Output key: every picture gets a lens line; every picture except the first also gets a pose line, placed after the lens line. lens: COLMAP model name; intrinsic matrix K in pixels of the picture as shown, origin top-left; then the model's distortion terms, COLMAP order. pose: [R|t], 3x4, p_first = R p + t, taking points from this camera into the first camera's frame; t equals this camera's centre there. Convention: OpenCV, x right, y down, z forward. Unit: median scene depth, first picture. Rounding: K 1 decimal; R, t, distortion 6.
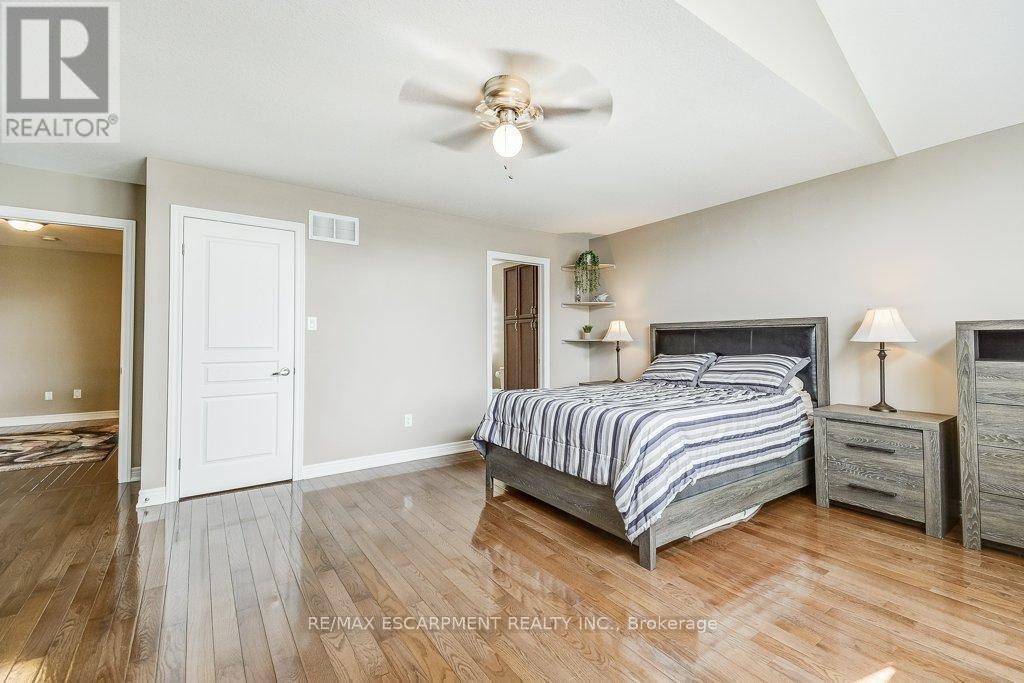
lens RADIAL K [[451.4, 0, 531.8], [0, 451.4, 331.0], [0, 0, 1]] dist [0.025354, -0.008299]
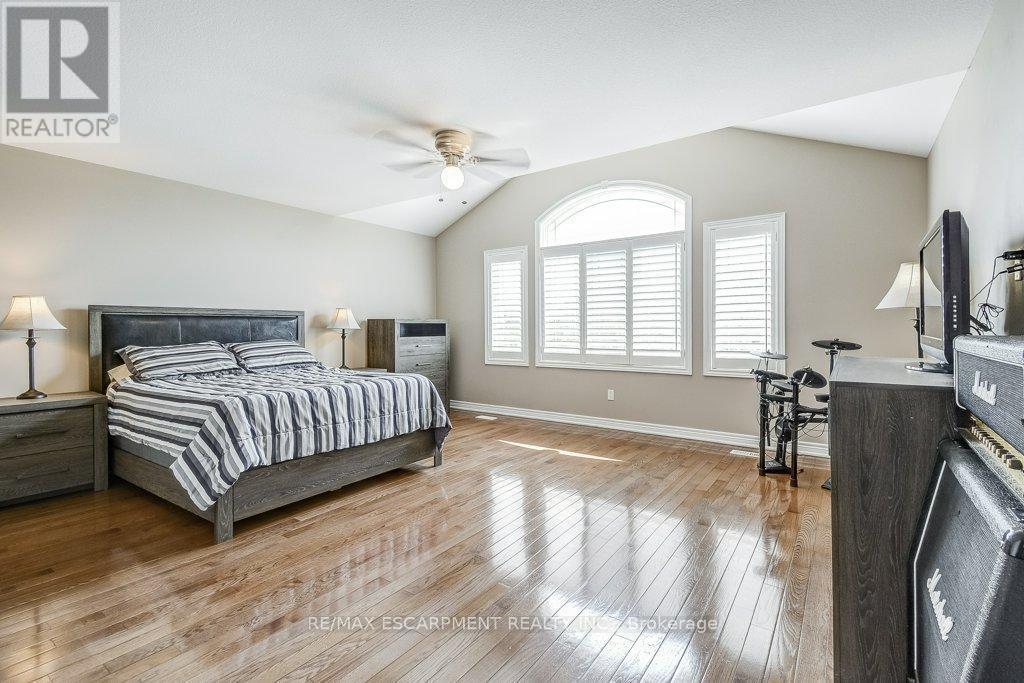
lens RADIAL K [[451.4, 0, 531.8], [0, 451.4, 331.0], [0, 0, 1]] dist [0.025354, -0.008299]
pose [[-0.333616, -0.004756, 0.942697, -1.117485], [-0.015801, 0.999875, -0.000548, 0.023218], [-0.942577, -0.015079, -0.333649, 0.984895]]
